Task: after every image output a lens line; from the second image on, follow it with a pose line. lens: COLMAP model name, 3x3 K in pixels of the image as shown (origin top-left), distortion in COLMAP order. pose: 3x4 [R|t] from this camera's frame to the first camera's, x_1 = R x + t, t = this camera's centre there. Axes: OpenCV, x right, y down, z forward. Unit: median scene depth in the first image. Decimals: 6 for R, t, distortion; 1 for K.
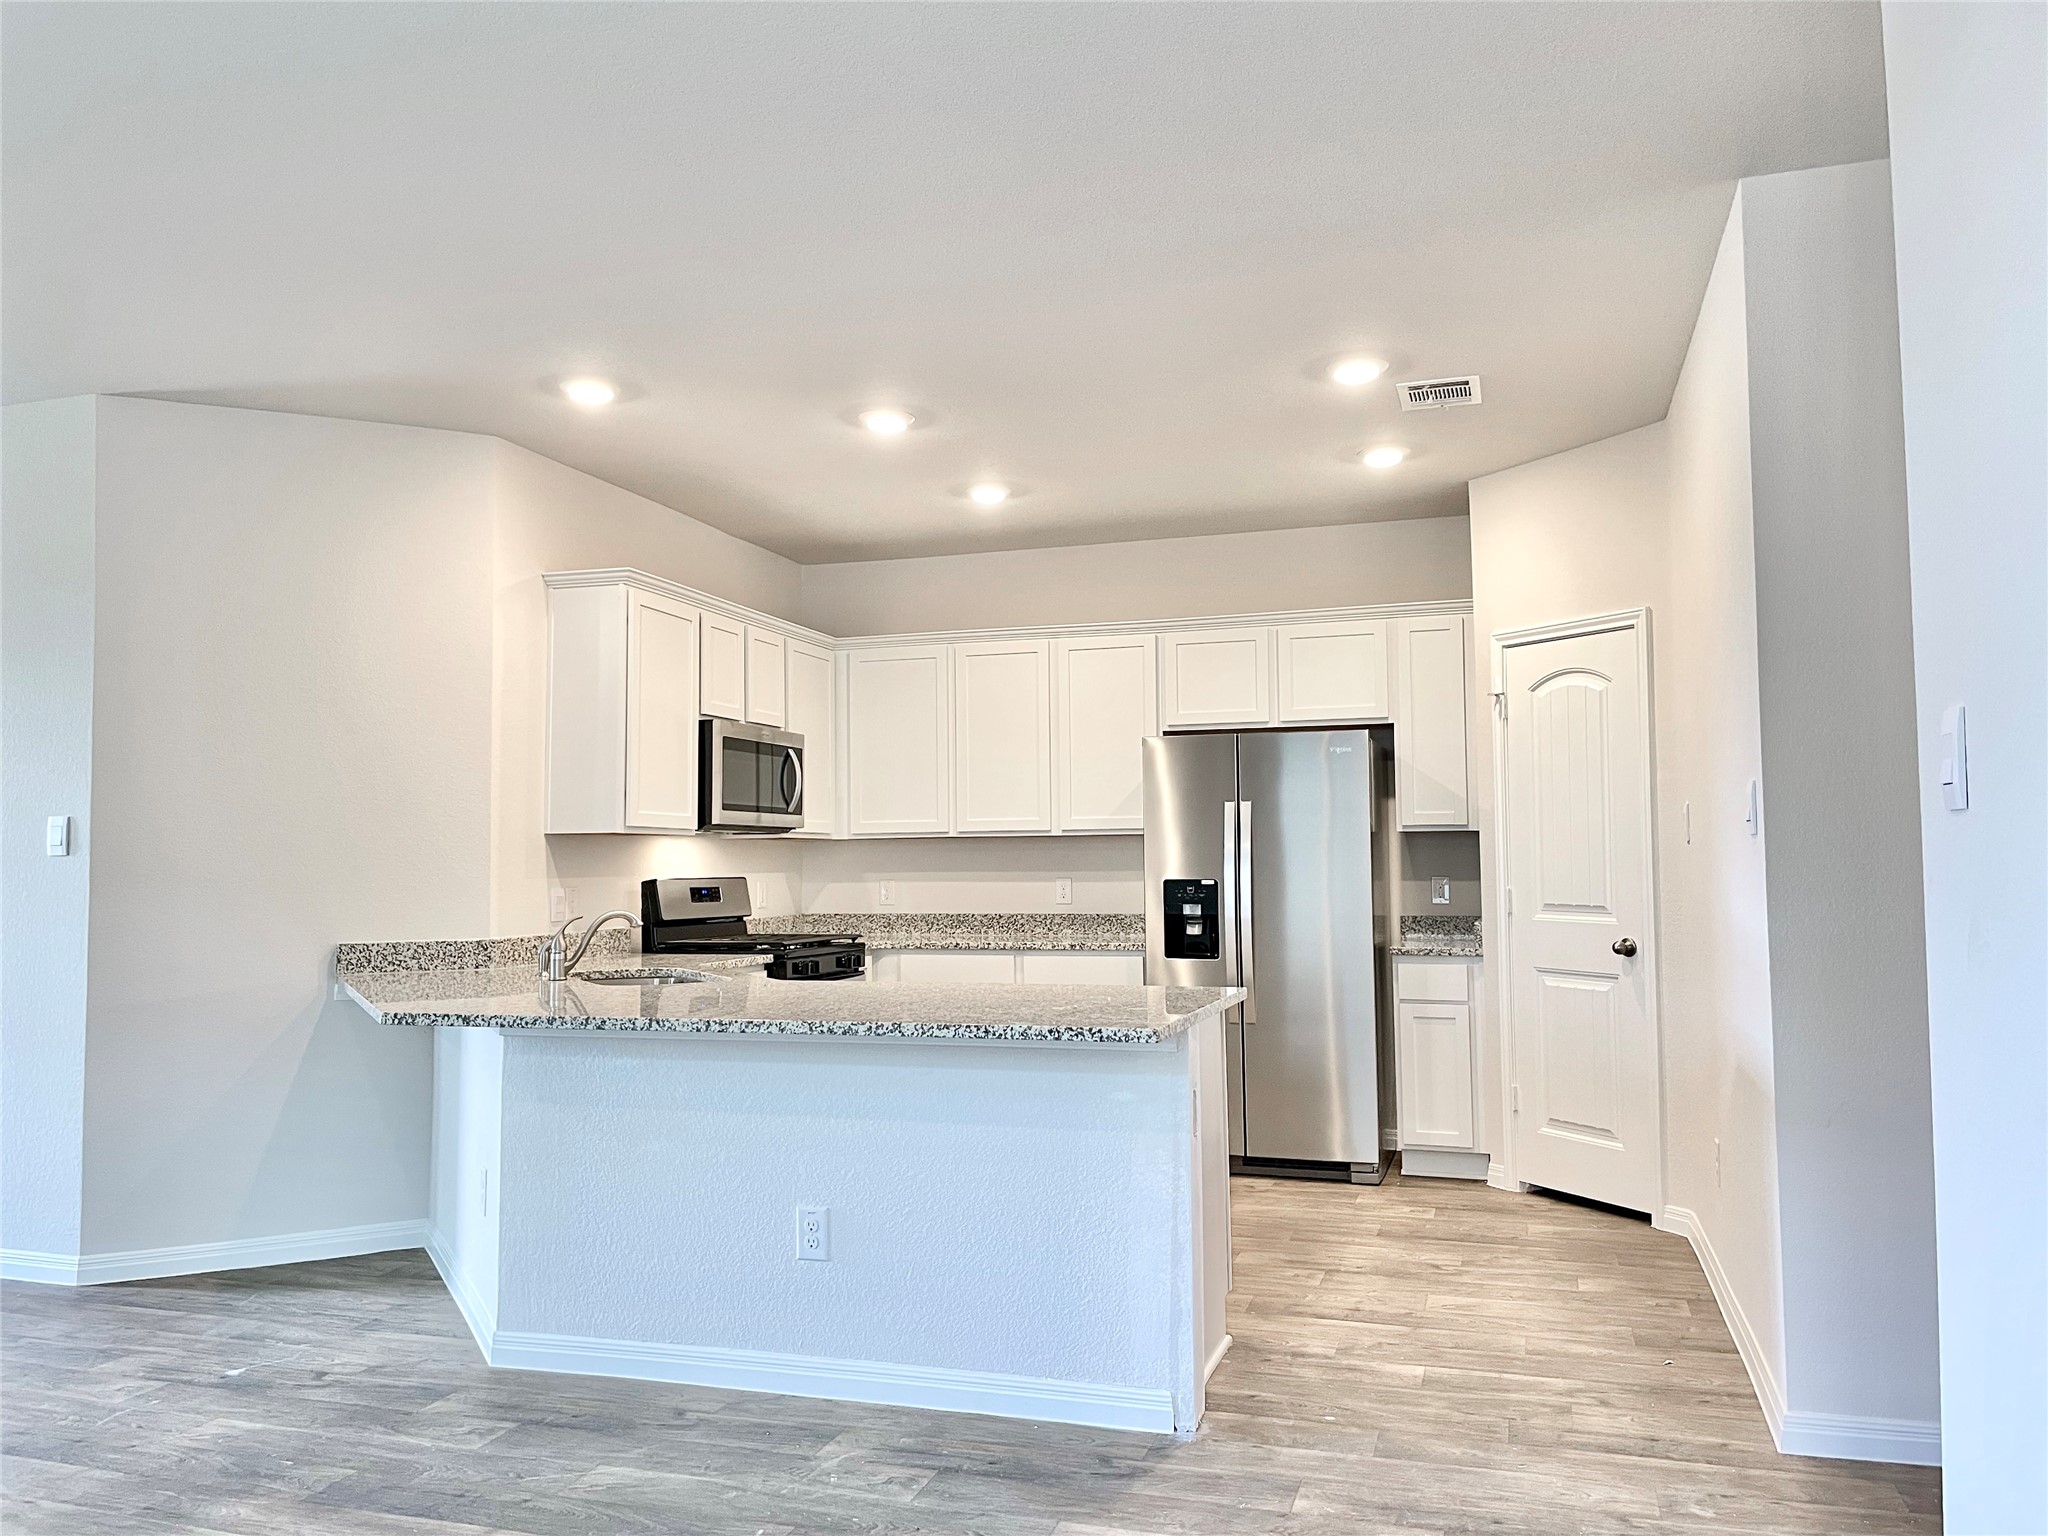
lens RADIAL K [[1579.2, 0, 1016.5], [0, 1579.2, 771.6], [0, 0, 1]] dist [0.085052, -0.106369]
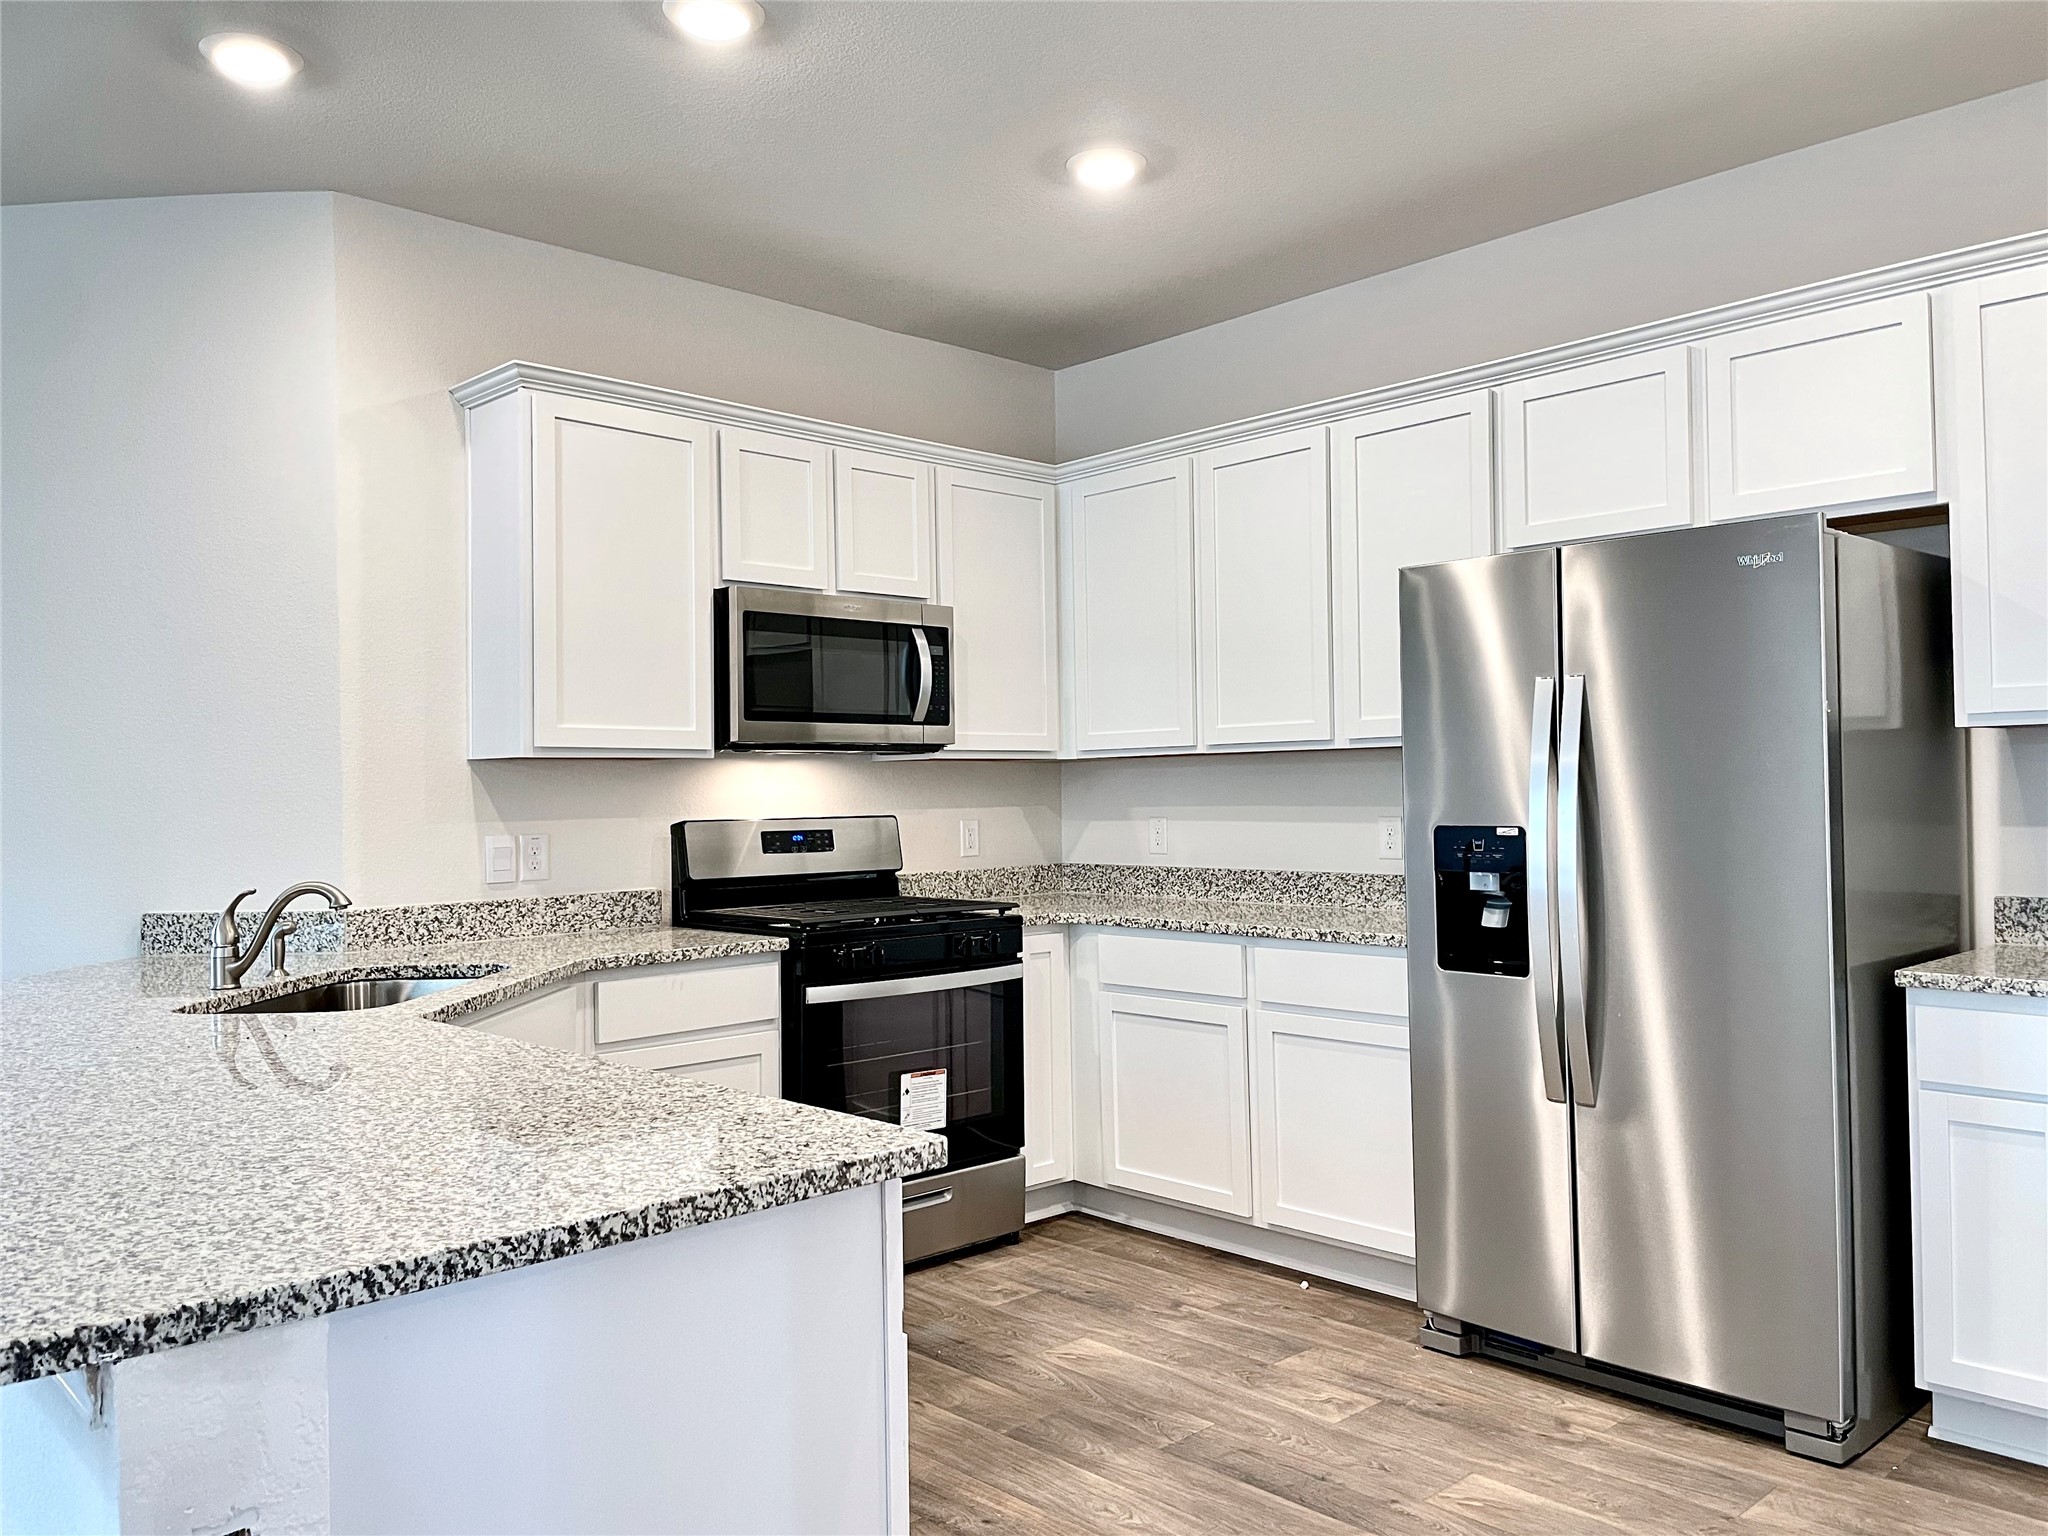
lens RADIAL K [[1579.2, 0, 1024.0], [0, 1579.2, 770.4], [0, 0, 1]] dist [0.085052, -0.106369]
pose [[0.871703, -0.011066, -0.489910, 0.242576], [0.036870, 0.998392, 0.043052, 0.020198], [0.488646, -0.055592, 0.870709, 0.454088]]
